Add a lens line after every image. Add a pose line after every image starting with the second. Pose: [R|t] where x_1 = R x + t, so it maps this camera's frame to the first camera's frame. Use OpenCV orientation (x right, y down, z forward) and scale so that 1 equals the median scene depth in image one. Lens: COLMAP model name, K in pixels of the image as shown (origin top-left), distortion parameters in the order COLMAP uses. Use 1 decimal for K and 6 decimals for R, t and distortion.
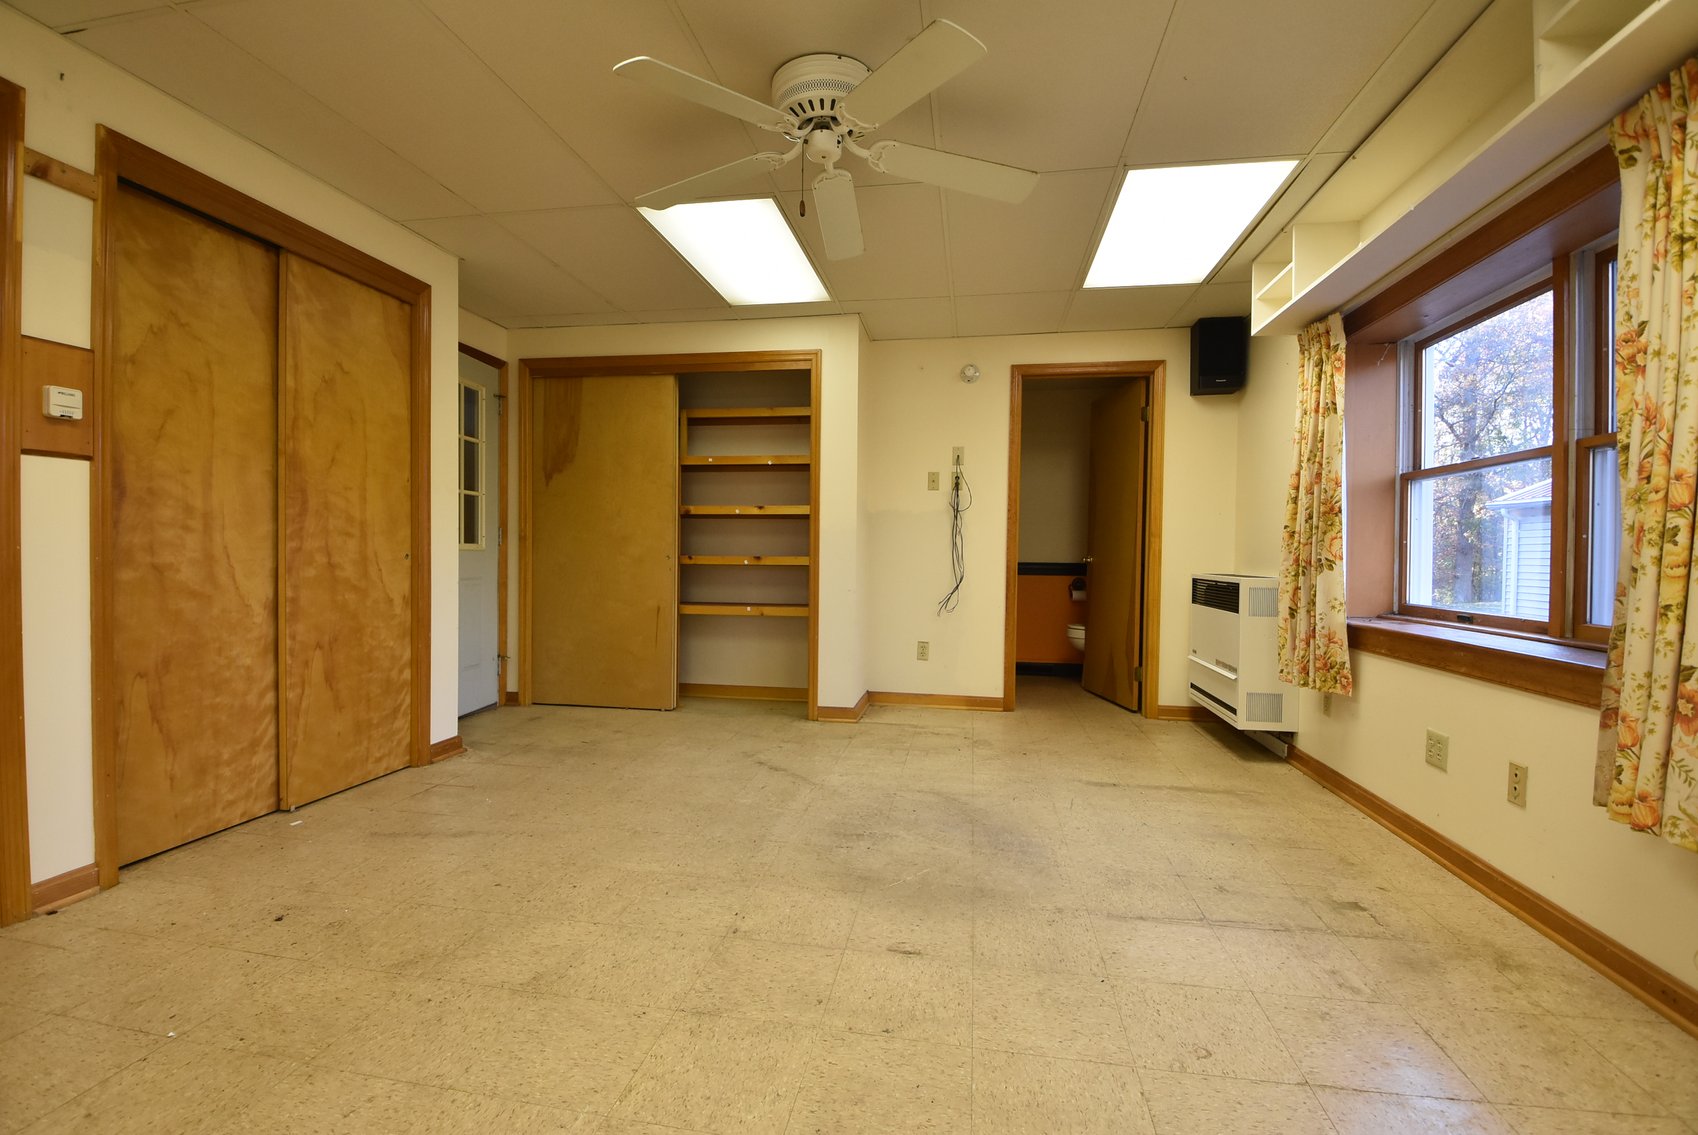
lens RADIAL K [[745.4, 0, 845.9], [0, 745.4, 568.2], [0, 0, 1]] dist [0.023926, -0.029460]
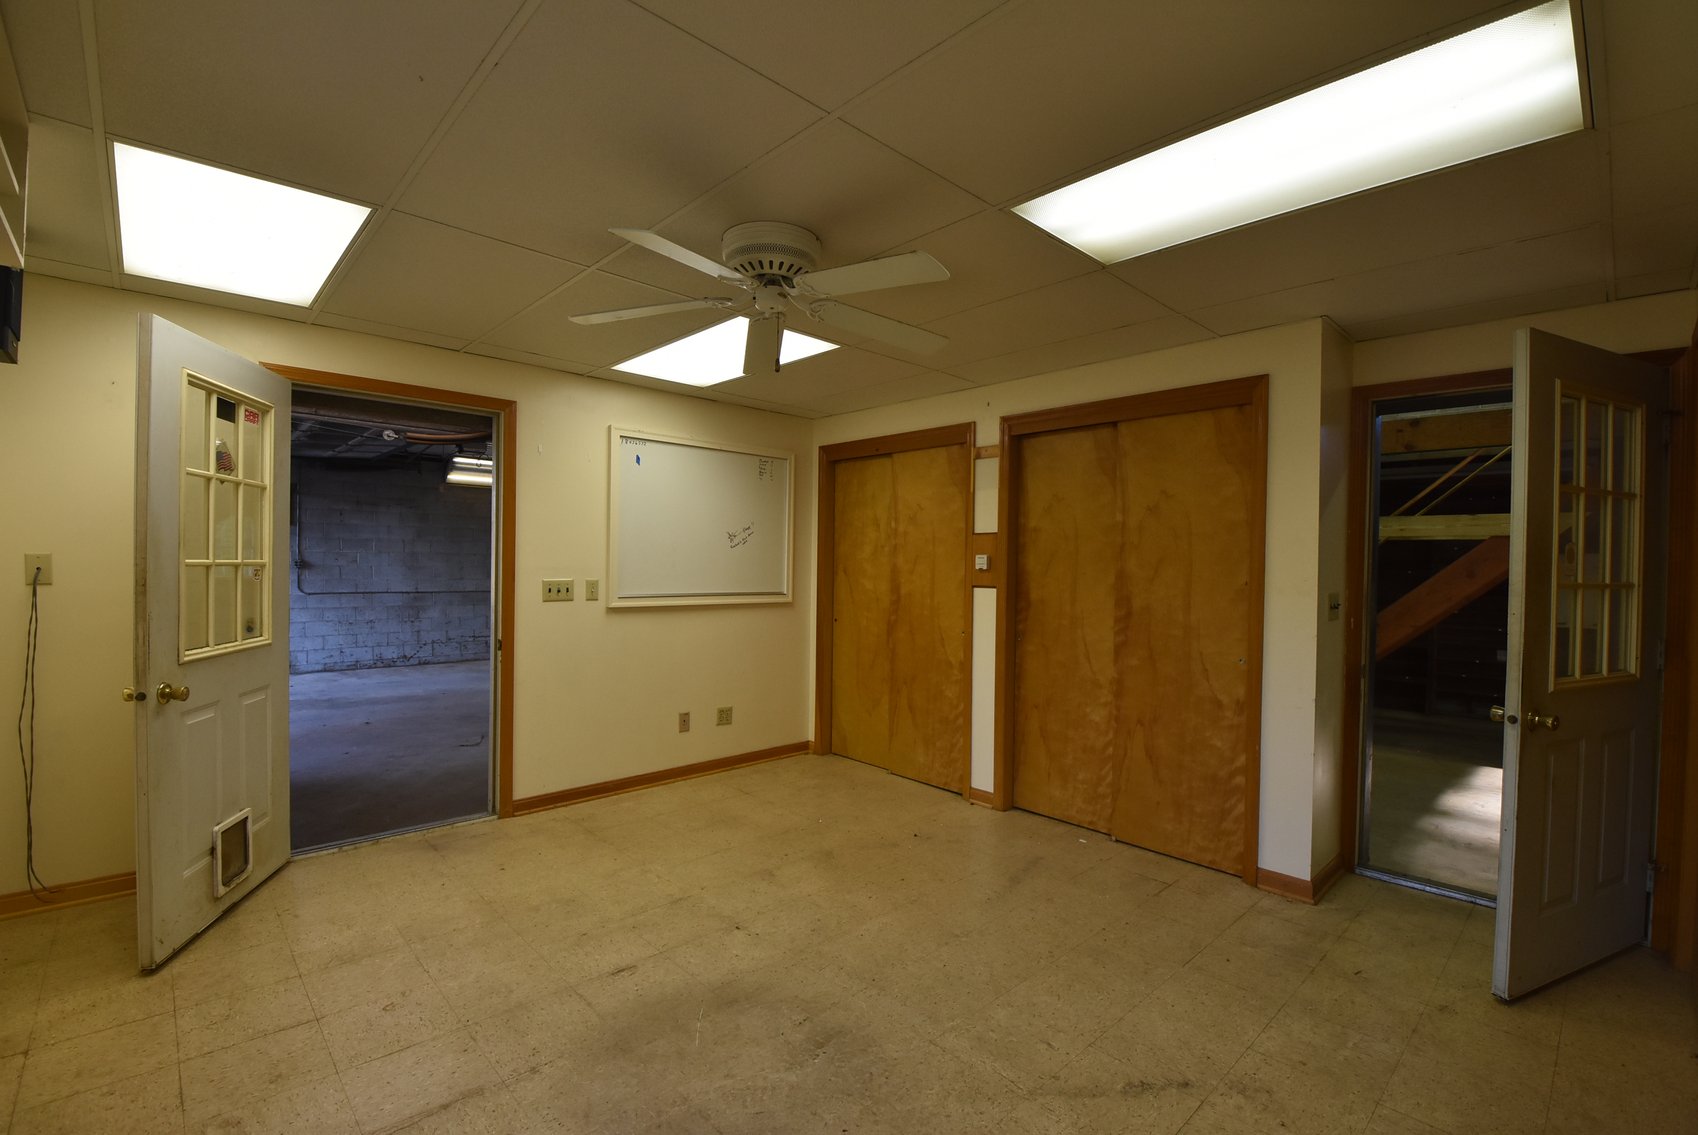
lens RADIAL K [[745.4, 0, 845.9], [0, 745.4, 568.2], [0, 0, 1]] dist [0.023926, -0.029460]
pose [[-0.599719, -0.015719, -0.800057, 0.749489], [-0.037066, 0.999280, 0.008151, -0.183740], [0.799352, 0.034543, -0.599869, 1.710248]]
